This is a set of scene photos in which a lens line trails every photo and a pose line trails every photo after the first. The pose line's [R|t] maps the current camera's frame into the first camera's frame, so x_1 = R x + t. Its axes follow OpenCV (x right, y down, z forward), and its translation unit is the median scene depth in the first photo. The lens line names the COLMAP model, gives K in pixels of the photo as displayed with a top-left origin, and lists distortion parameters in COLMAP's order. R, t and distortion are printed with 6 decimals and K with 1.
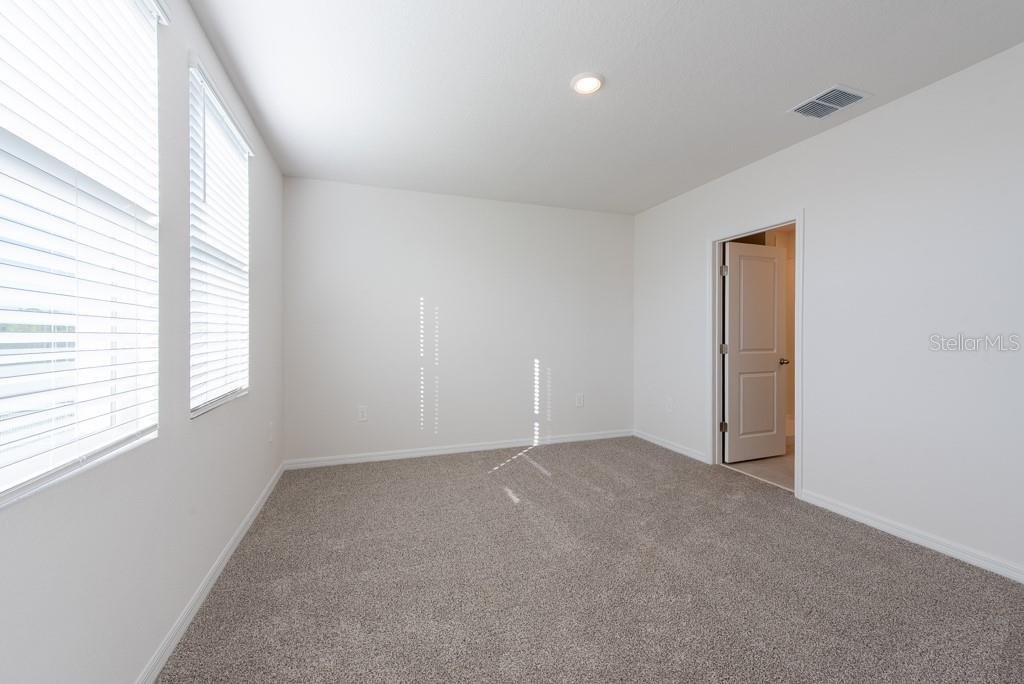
lens RADIAL K [[408.3, 0, 512.0], [0, 408.3, 342.0], [0, 0, 1]] dist [0.011651, -0.000384]
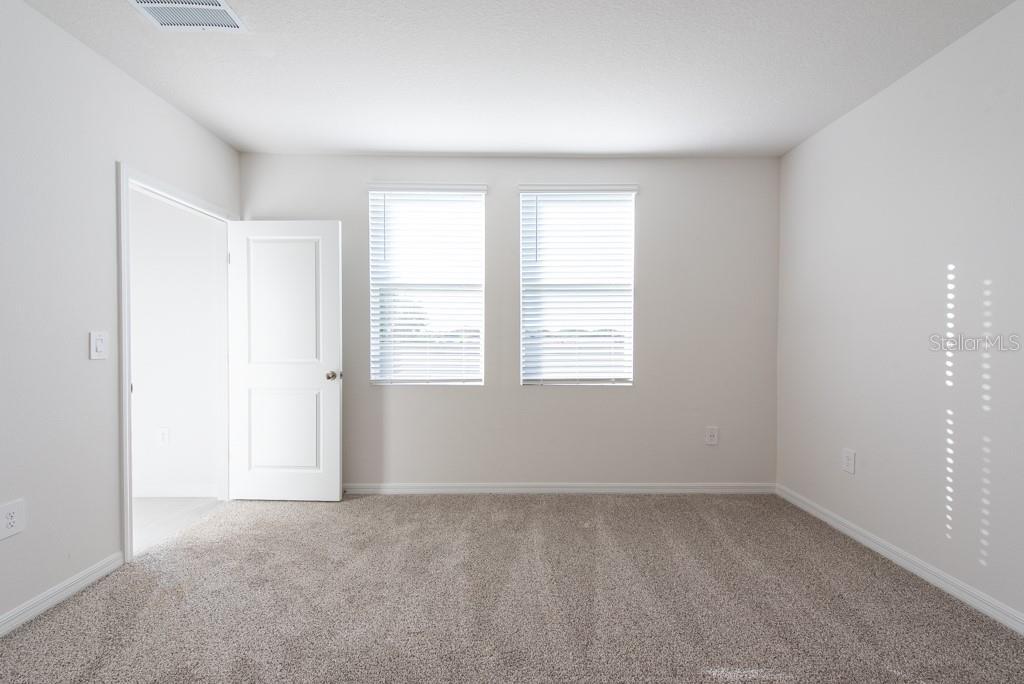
lens RADIAL K [[408.3, 0, 512.0], [0, 408.3, 342.0], [0, 0, 1]] dist [0.011651, -0.000384]
pose [[-0.332865, 0.012933, -0.942886, 0.454251], [-0.020656, 0.999566, 0.021002, -0.018346], [0.942748, 0.026467, -0.332454, 0.741379]]
